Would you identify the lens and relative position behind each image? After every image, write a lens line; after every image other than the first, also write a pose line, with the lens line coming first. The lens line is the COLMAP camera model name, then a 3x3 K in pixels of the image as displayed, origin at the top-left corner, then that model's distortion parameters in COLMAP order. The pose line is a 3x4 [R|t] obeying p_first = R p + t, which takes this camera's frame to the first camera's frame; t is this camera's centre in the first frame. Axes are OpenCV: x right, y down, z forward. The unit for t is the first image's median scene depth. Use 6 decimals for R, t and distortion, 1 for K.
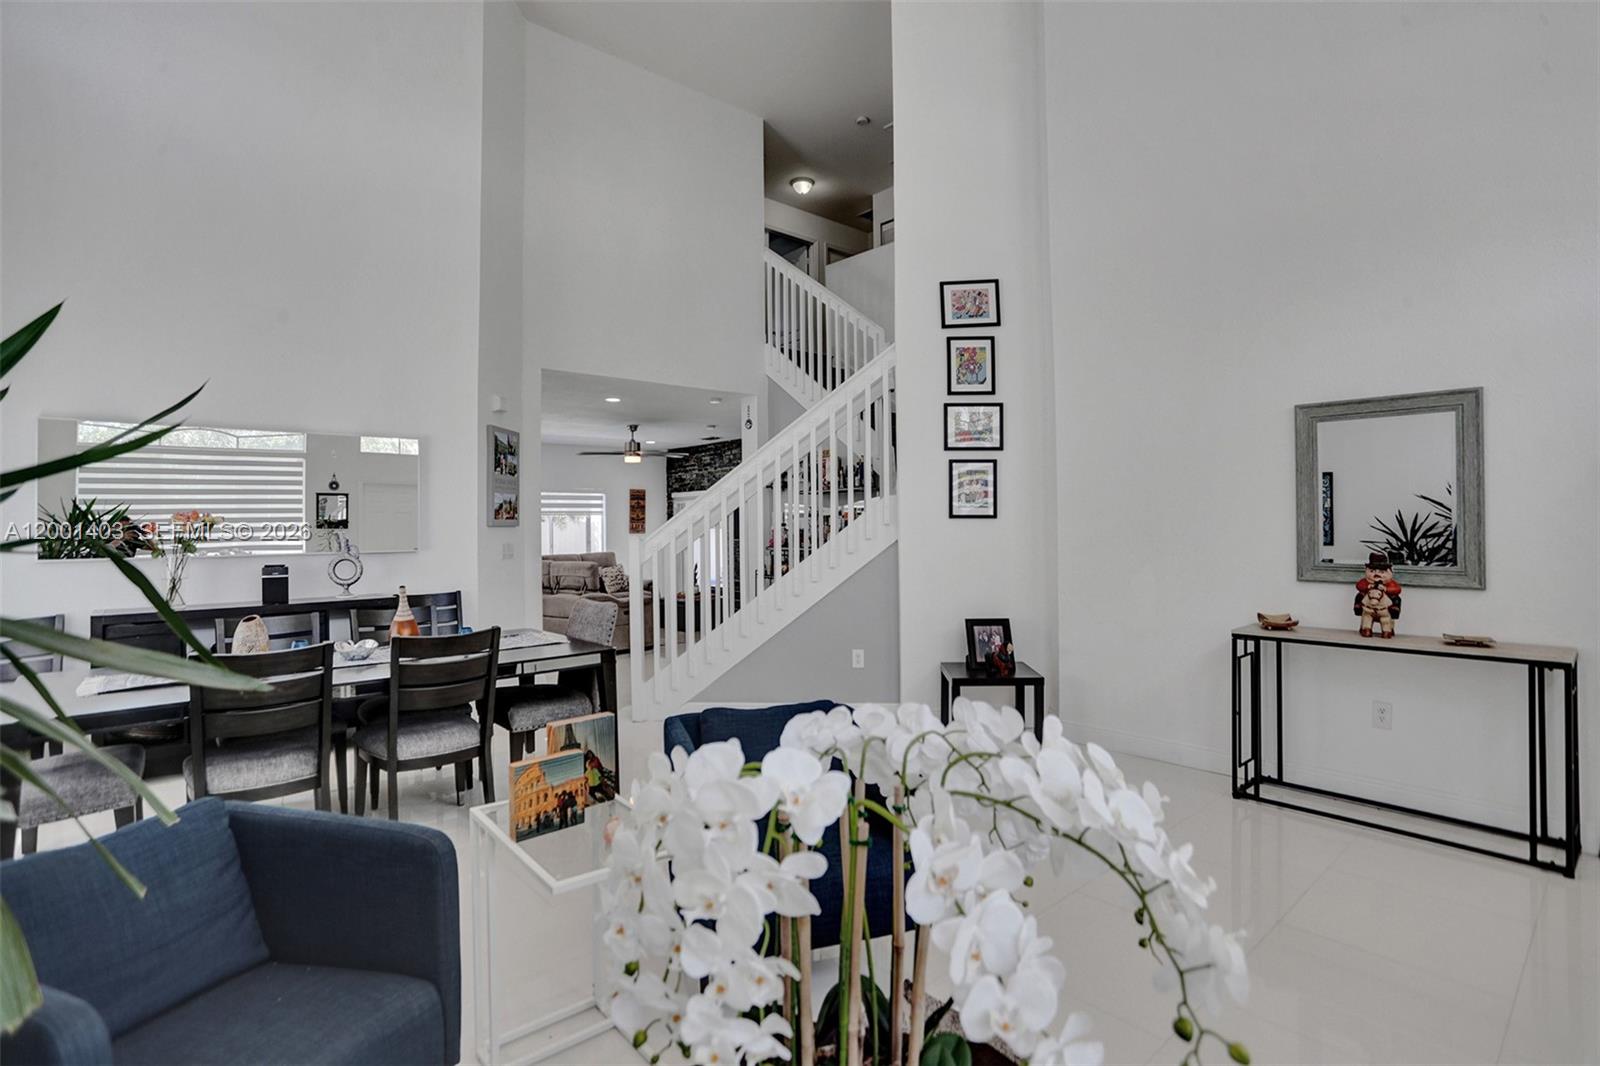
lens RADIAL K [[776.1, 0, 805.2], [0, 776.1, 521.4], [0, 0, 1]] dist [-0.073695, 0.033672]
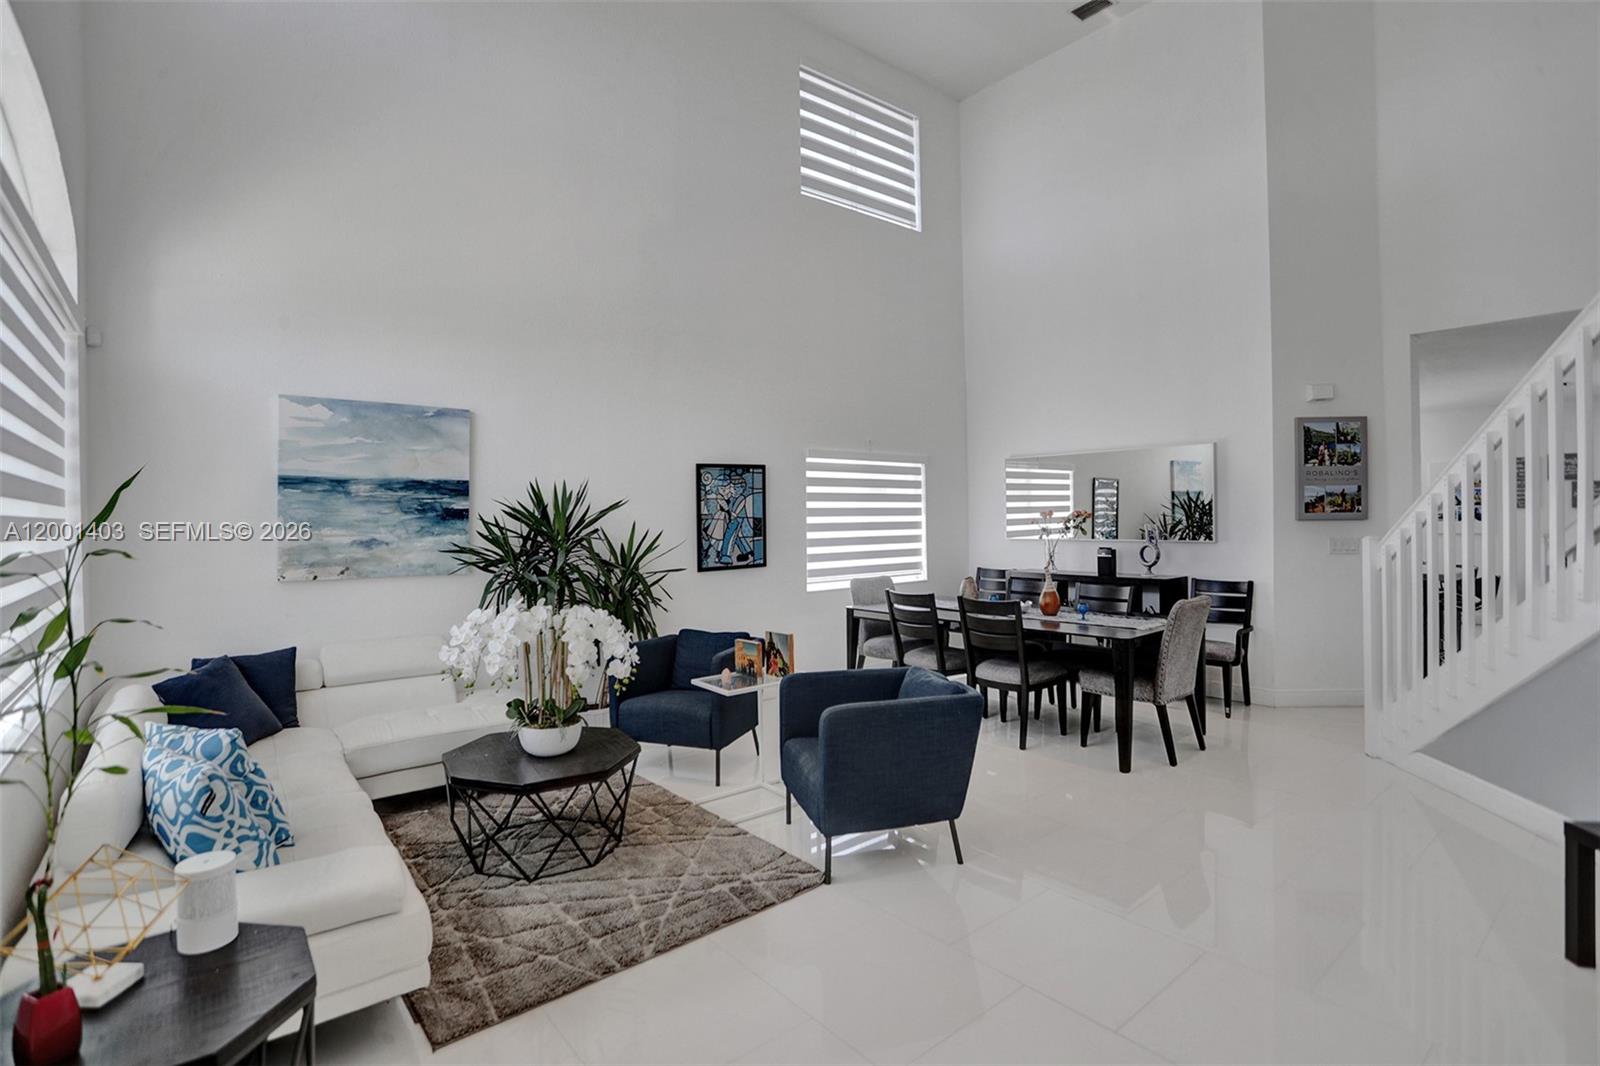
lens RADIAL K [[776.1, 0, 805.2], [0, 776.1, 521.4], [0, 0, 1]] dist [-0.073695, 0.033672]
pose [[-0.029997, 0.017363, -0.999399, 0.729482], [0.015909, 0.999731, 0.016891, -0.023166], [0.999423, -0.015393, -0.030265, 0.495608]]
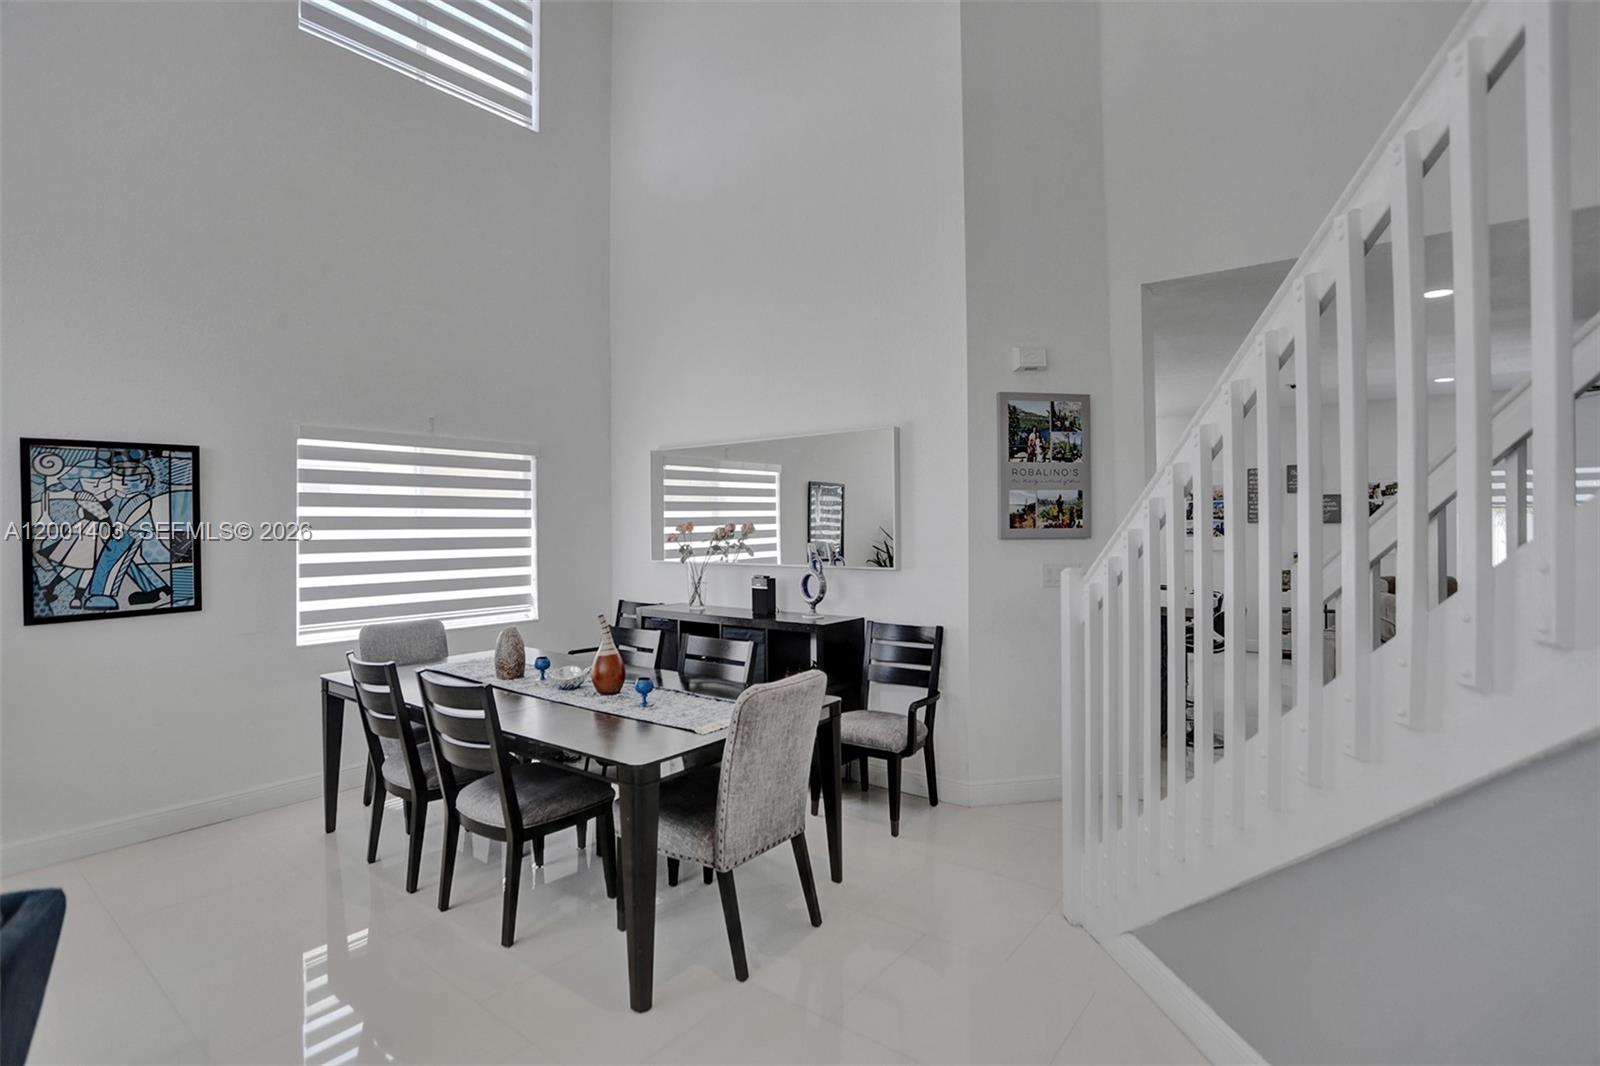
lens RADIAL K [[776.1, 0, 805.2], [0, 776.1, 521.4], [0, 0, 1]] dist [-0.073695, 0.033672]
pose [[0.194499, 0.005190, -0.980889, 0.297009], [0.007442, 0.999949, 0.006767, -0.019224], [0.980874, -0.008616, 0.194451, 0.868151]]
